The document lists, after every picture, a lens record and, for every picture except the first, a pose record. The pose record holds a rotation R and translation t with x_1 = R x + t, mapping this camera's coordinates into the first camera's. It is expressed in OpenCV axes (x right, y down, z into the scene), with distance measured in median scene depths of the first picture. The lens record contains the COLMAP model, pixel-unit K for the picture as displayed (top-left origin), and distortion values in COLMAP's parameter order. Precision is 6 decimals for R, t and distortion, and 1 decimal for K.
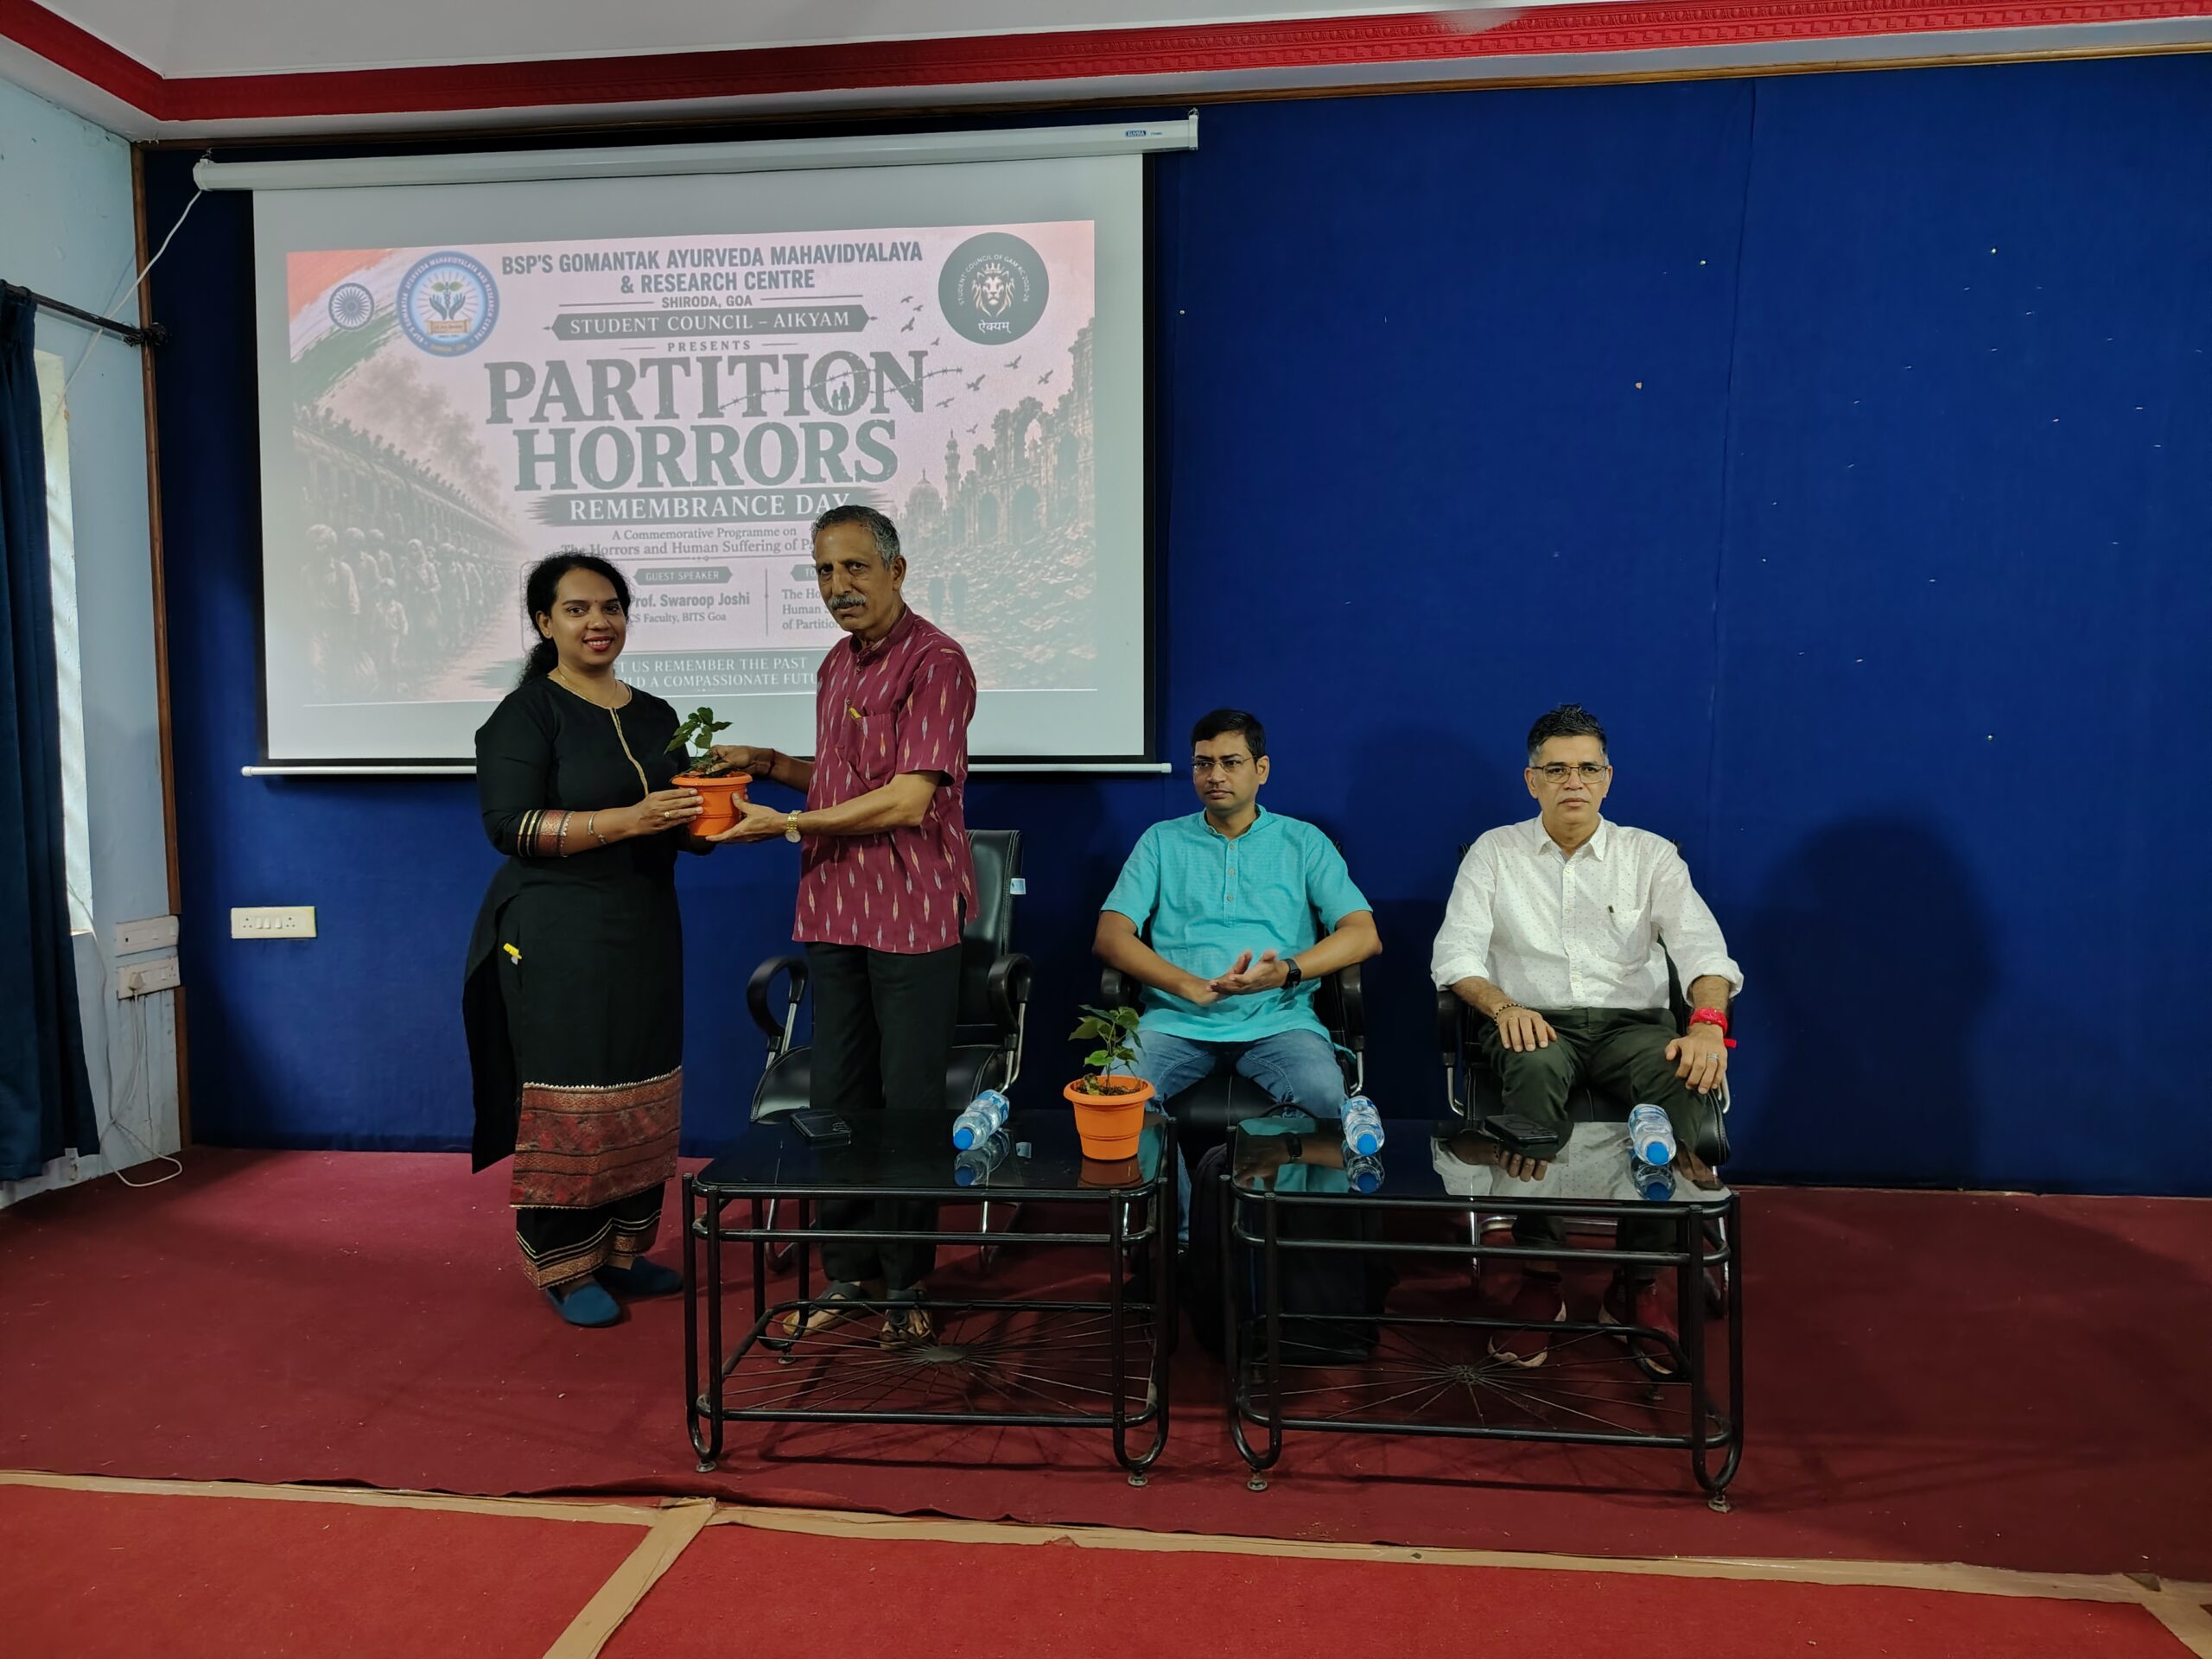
lens RADIAL K [[1576.2, 0, 1161.8], [0, 1576.2, 800.9], [0, 0, 1]] dist [0.055615, -0.073610]
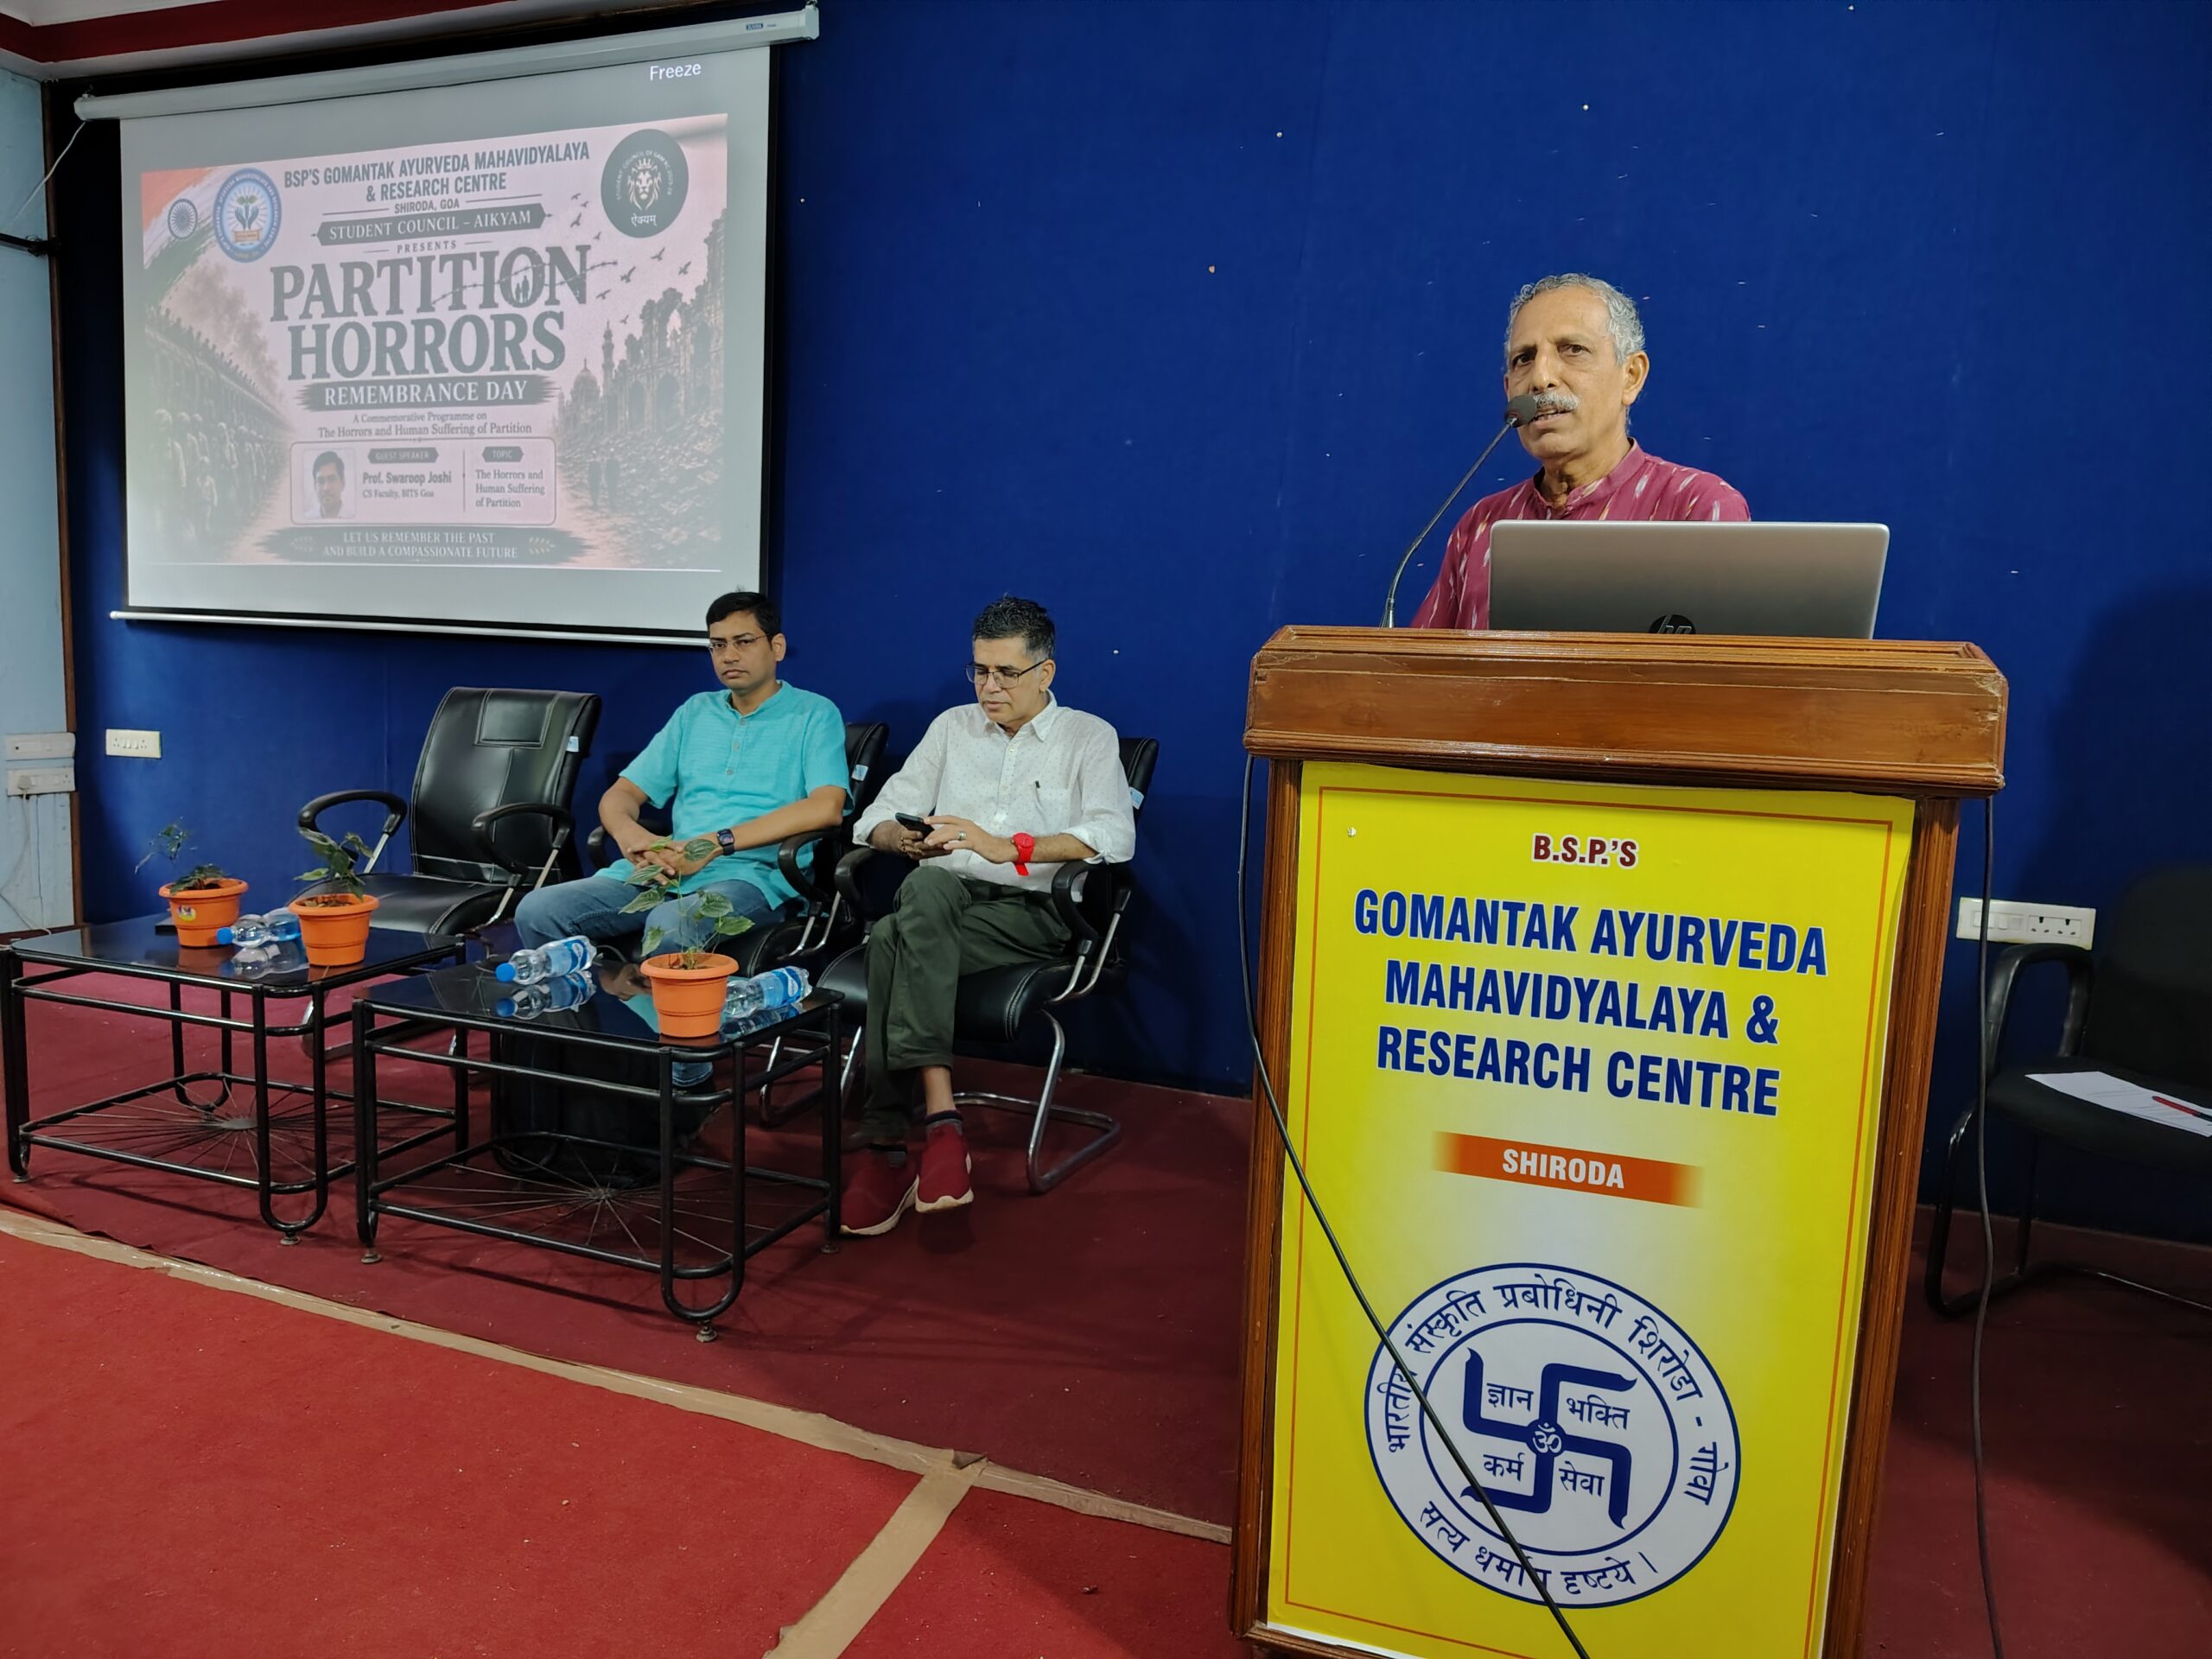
lens RADIAL K [[1576.2, 0, 1089.0], [0, 1576.2, 818.3], [0, 0, 1]] dist [0.055615, -0.073610]
pose [[0.959087, 0.076306, -0.272635, 0.492433], [-0.060067, 0.995914, 0.067434, 0.007982], [0.276667, -0.048299, 0.959751, 0.043075]]
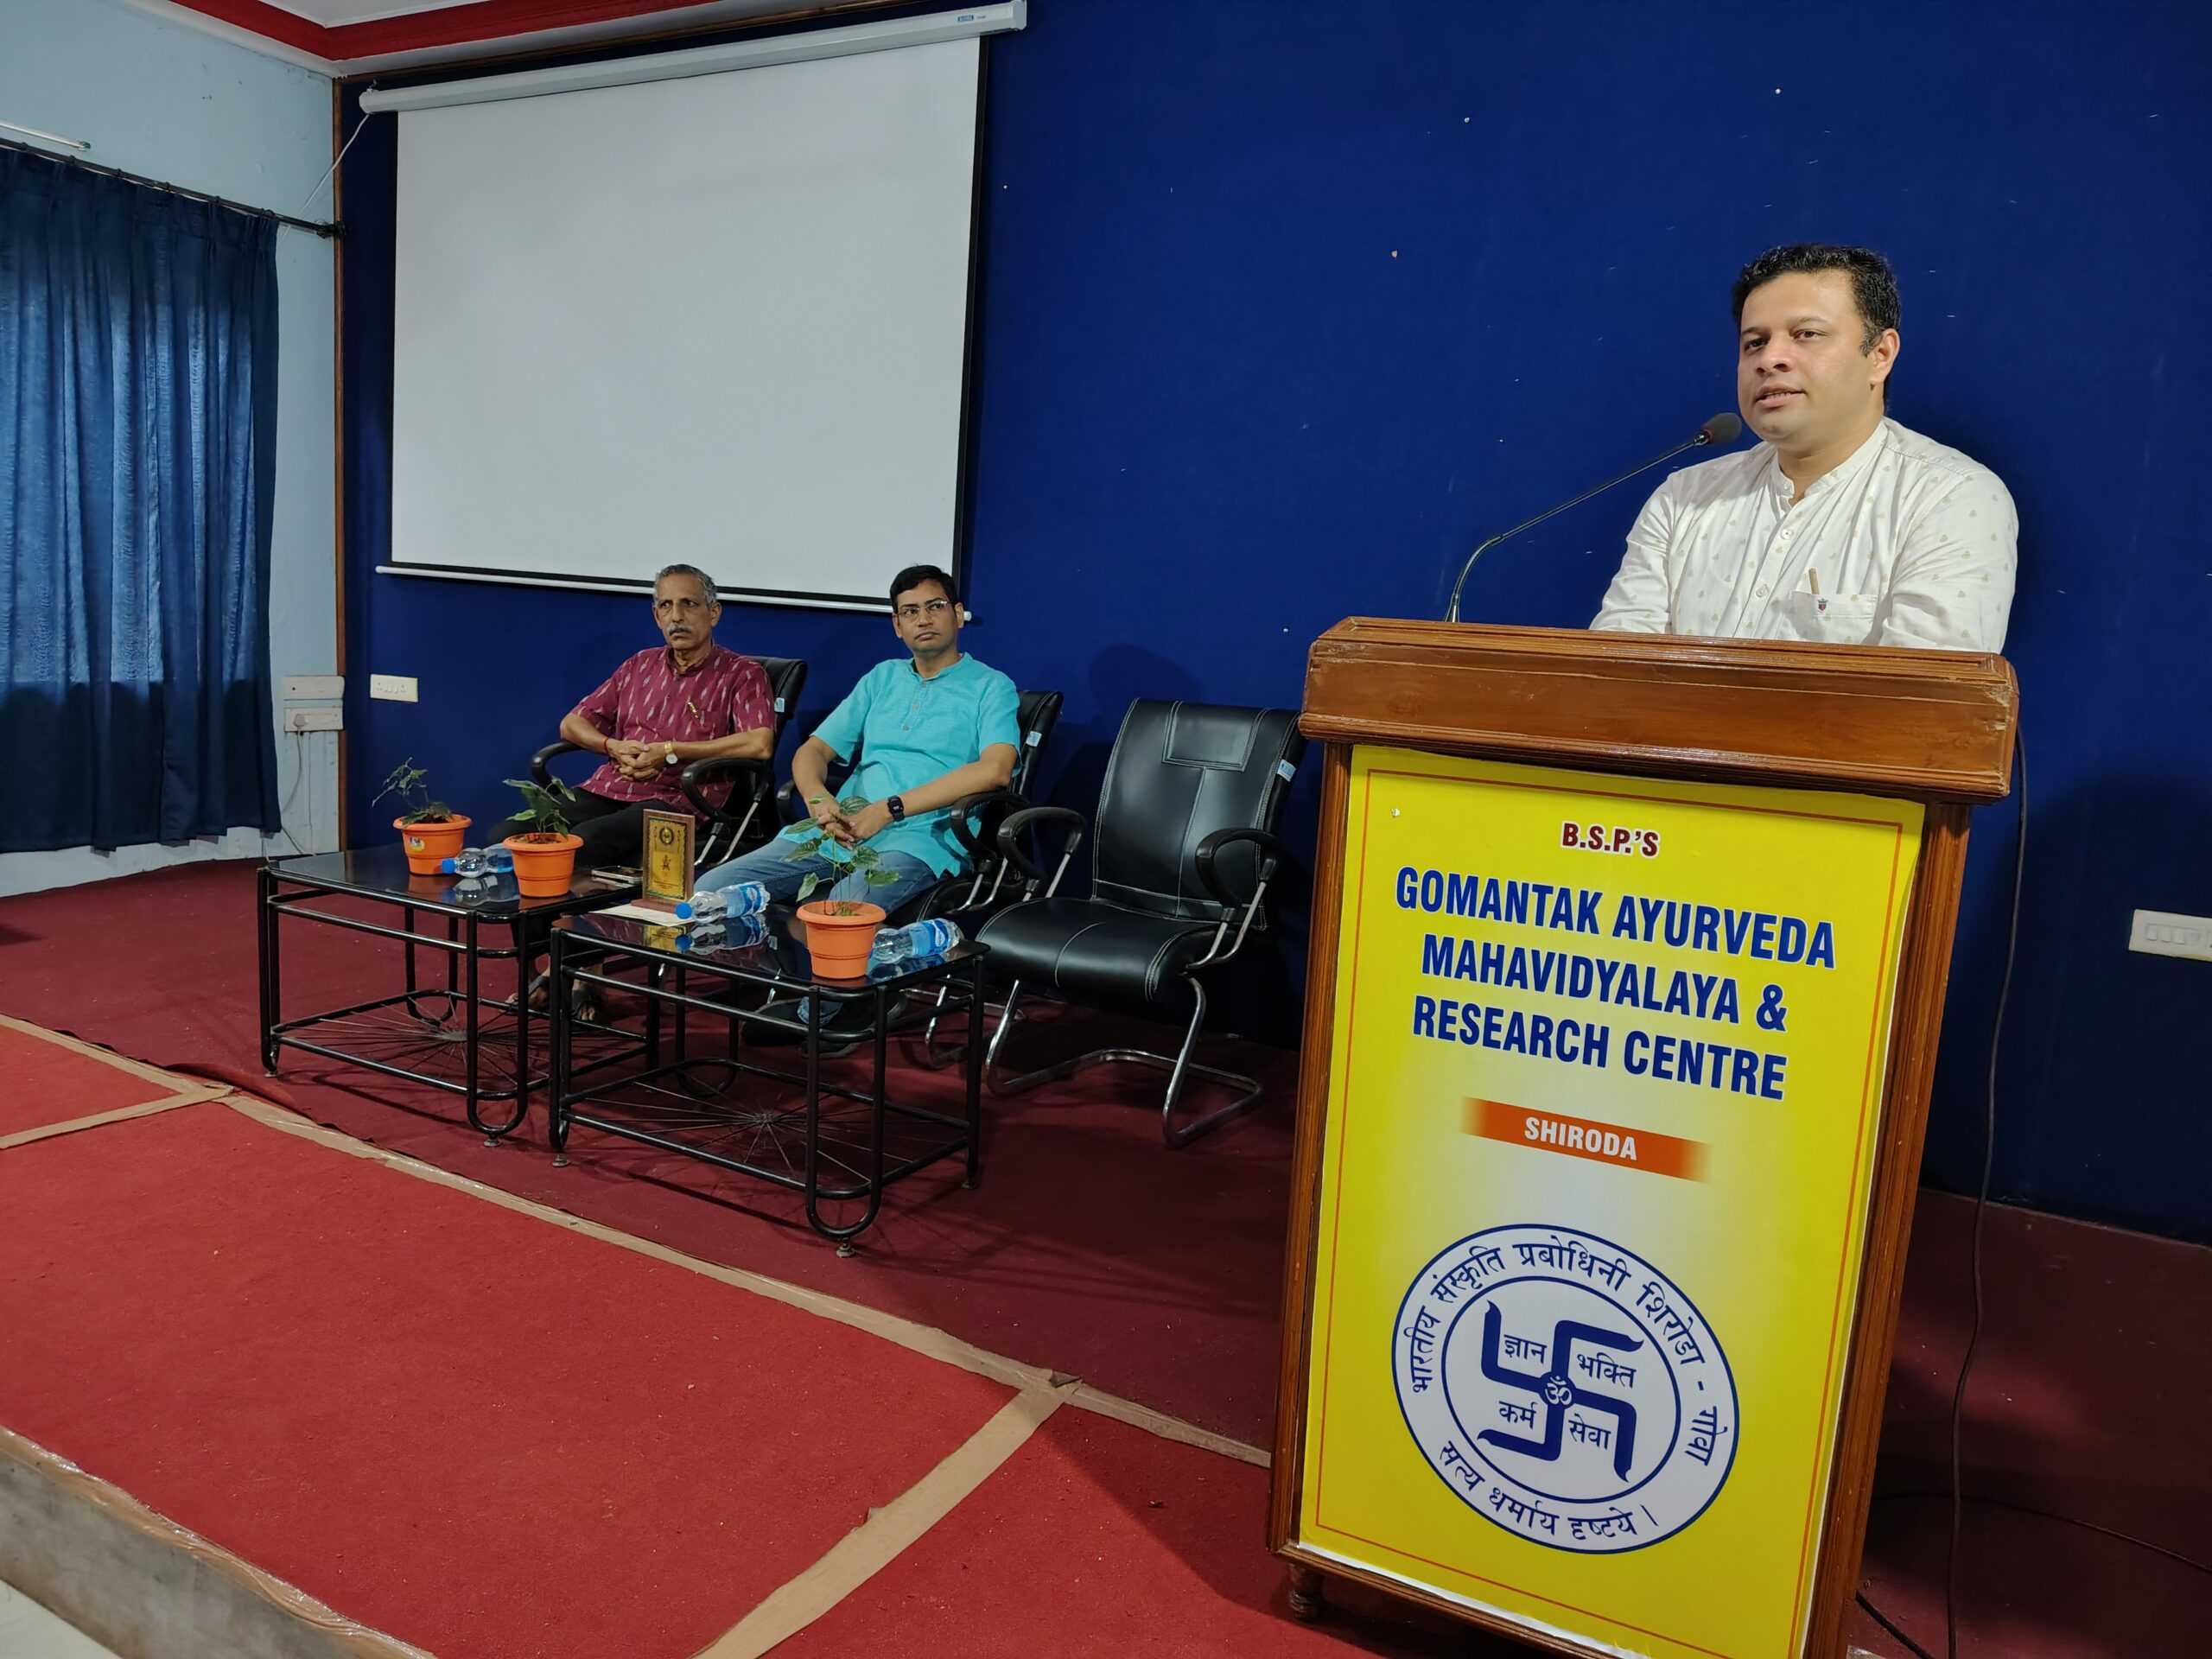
lens RADIAL K [[1576.2, 0, 1131.6], [0, 1576.2, 821.6], [0, 0, 1]] dist [0.055615, -0.073610]
pose [[0.915886, 0.121768, -0.382525, 0.541097], [-0.091322, 0.991101, 0.096842, 0.002484], [0.390913, -0.053764, 0.918856, 0.026441]]
